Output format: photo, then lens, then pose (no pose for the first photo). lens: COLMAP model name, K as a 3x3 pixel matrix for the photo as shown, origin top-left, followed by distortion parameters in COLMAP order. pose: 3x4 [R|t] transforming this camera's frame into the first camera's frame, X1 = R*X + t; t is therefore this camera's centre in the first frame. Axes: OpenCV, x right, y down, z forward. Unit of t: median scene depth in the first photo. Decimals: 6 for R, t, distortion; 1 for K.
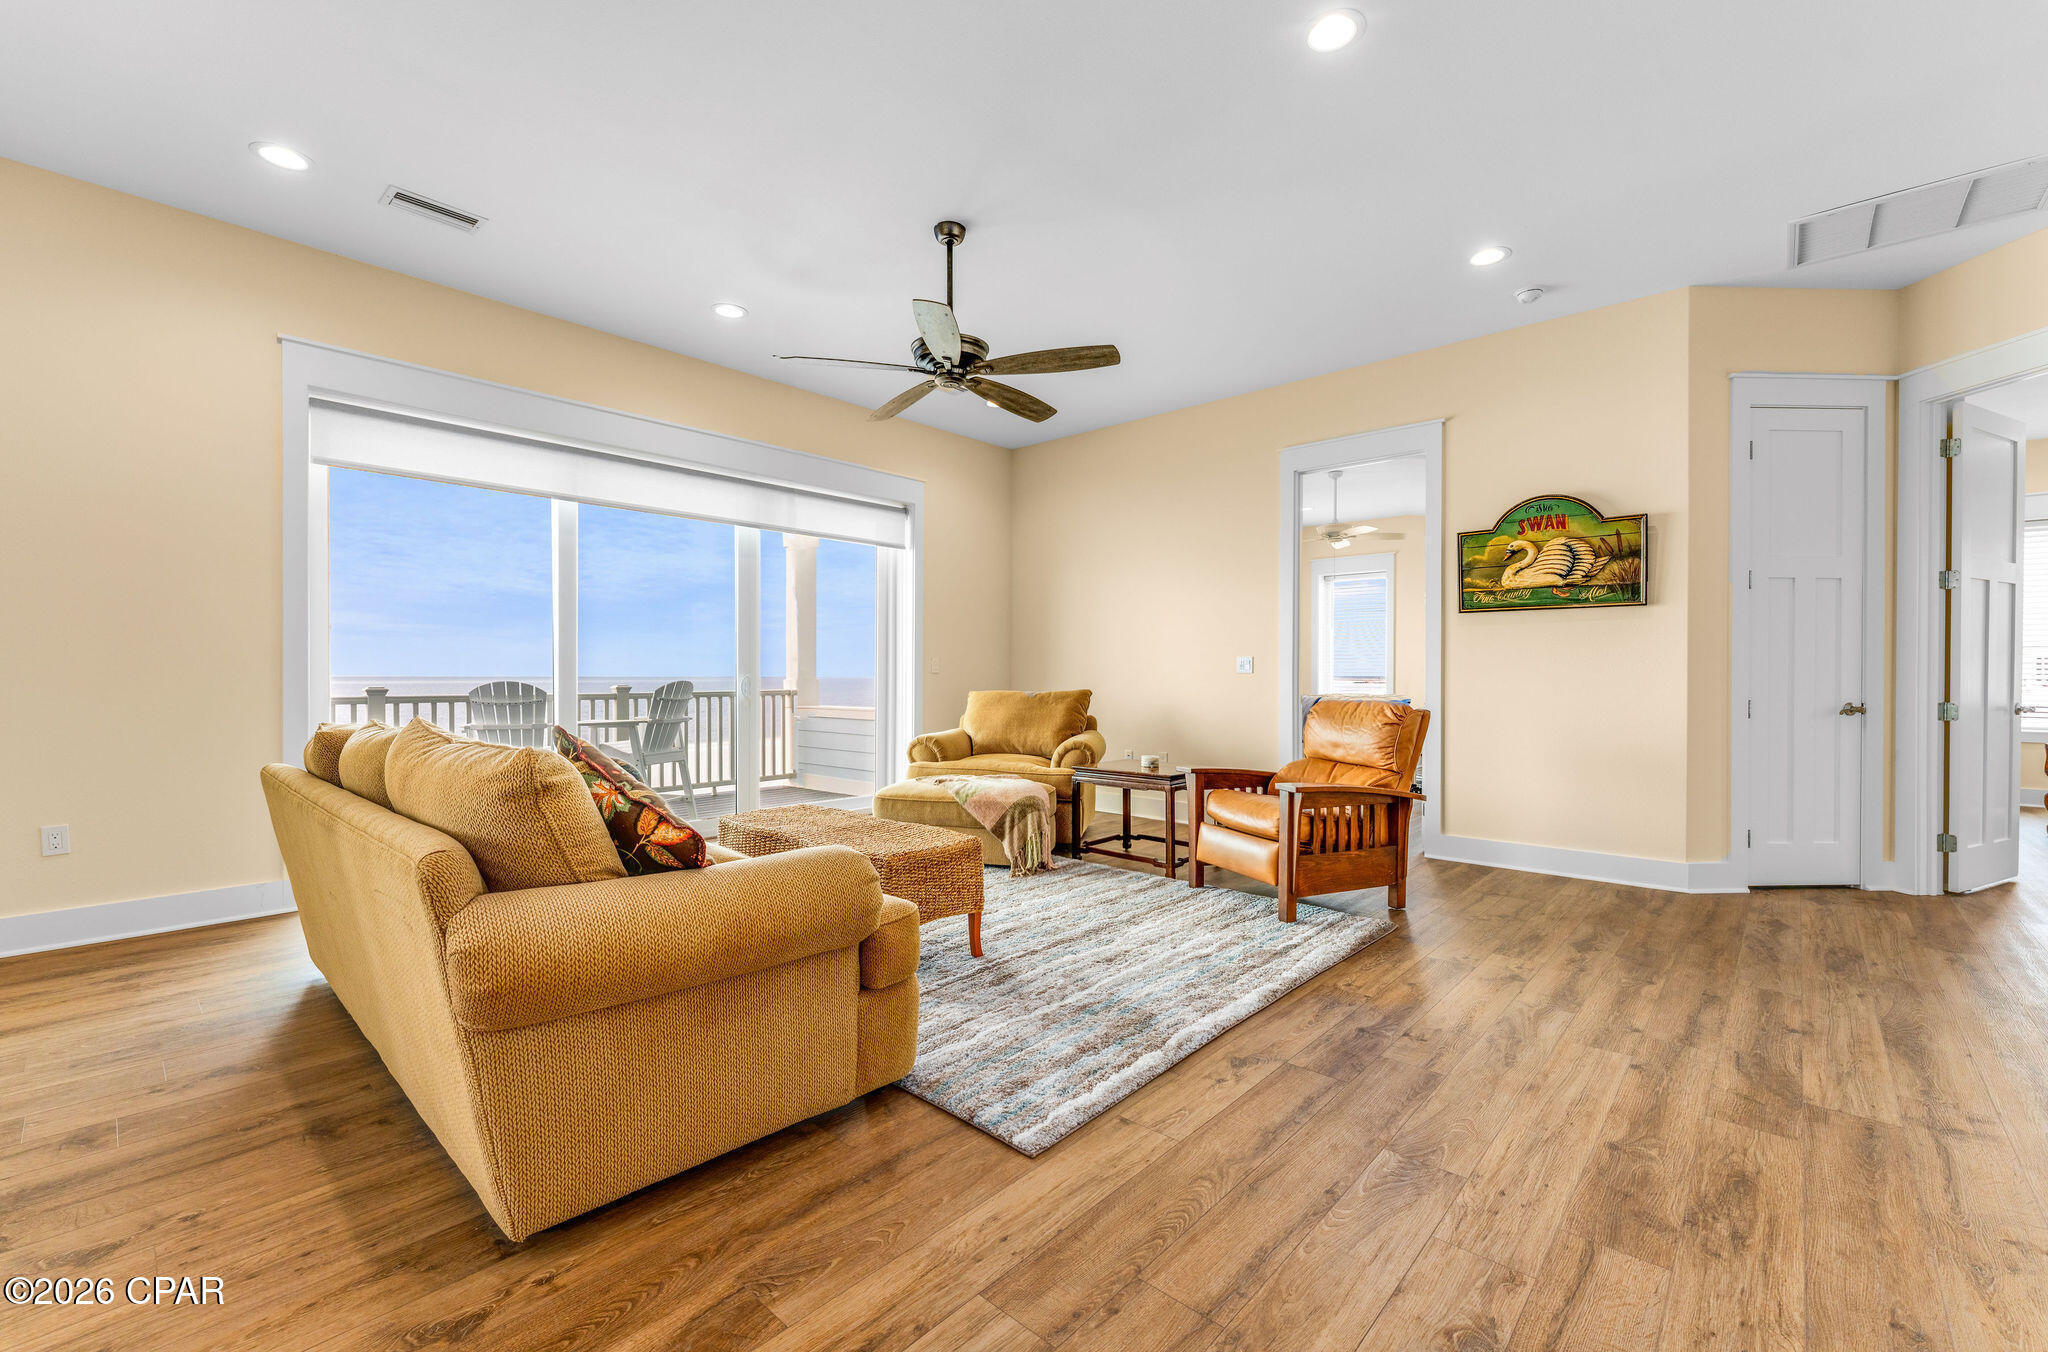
lens RADIAL K [[842.4, 0, 1024.0], [0, 842.4, 676.0], [0, 0, 1]] dist [0.001189, 0.000109]
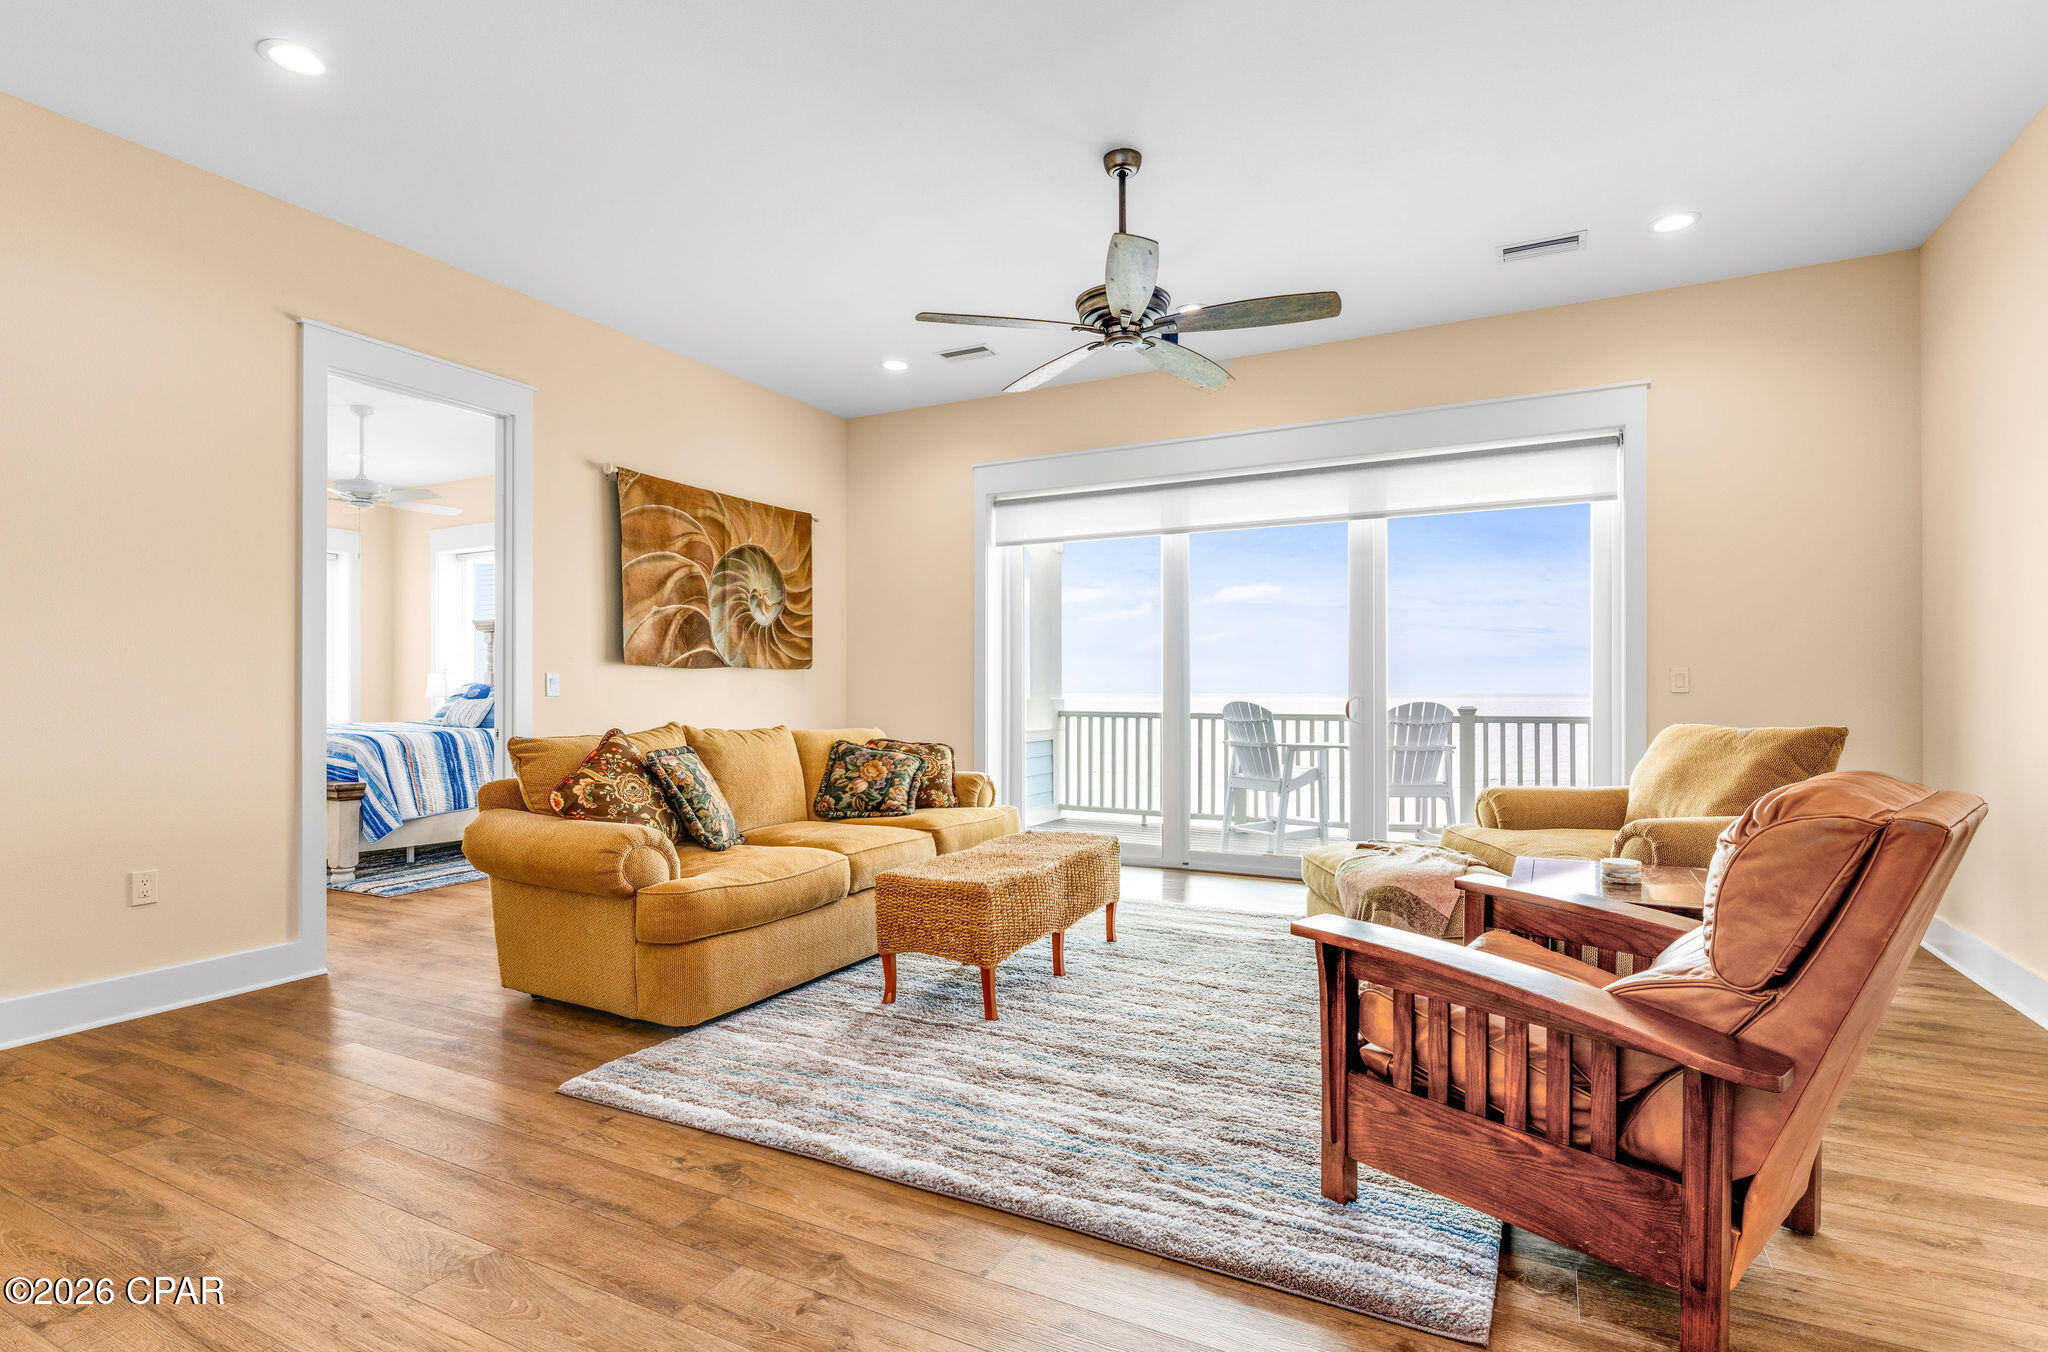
lens RADIAL K [[972.9, 0, 1026.1], [0, 972.9, 697.1], [0, 0, 1]] dist [-0.000499, 0.000009]
pose [[0.267669, 0.004280, -0.963501, 0.813530], [0.000959, 0.999988, 0.004708, -0.008775], [0.963510, -0.002185, 0.267662, 0.663125]]
